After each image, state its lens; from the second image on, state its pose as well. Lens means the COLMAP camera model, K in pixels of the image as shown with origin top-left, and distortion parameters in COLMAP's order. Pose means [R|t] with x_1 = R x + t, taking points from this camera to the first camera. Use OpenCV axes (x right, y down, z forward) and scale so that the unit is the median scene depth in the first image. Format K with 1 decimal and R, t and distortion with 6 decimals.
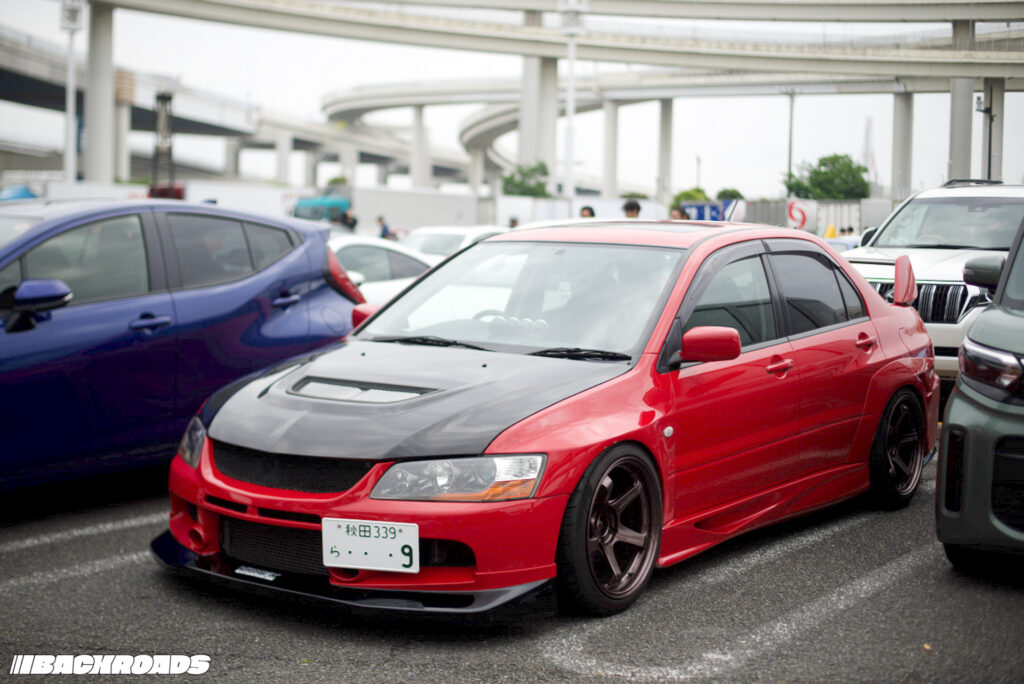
lens RADIAL K [[1497.0, 0, 512.0], [0, 1497.0, 342.0], [0, 0, 1]] dist [-0.094539, -0.028294]
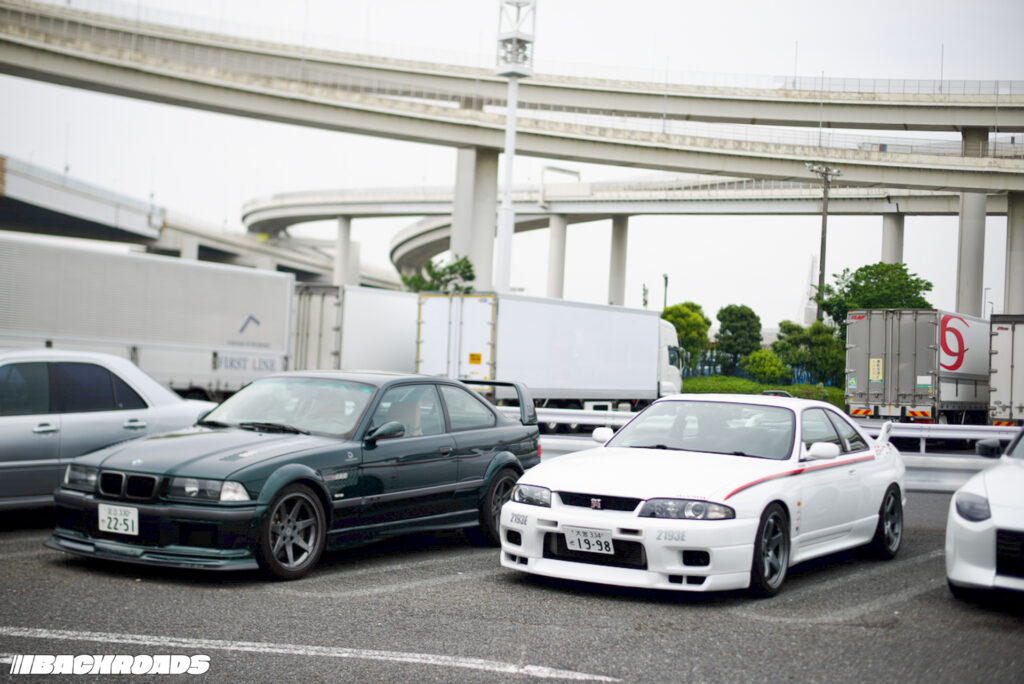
lens RADIAL K [[1497.0, 0, 512.0], [0, 1497.0, 342.0], [0, 0, 1]] dist [-0.094539, -0.028294]
pose [[0.998643, 0.033585, 0.039793, 0.006057], [-0.030052, 0.995819, -0.086264, -0.009158], [-0.042524, 0.084951, 0.995477, 0.122221]]
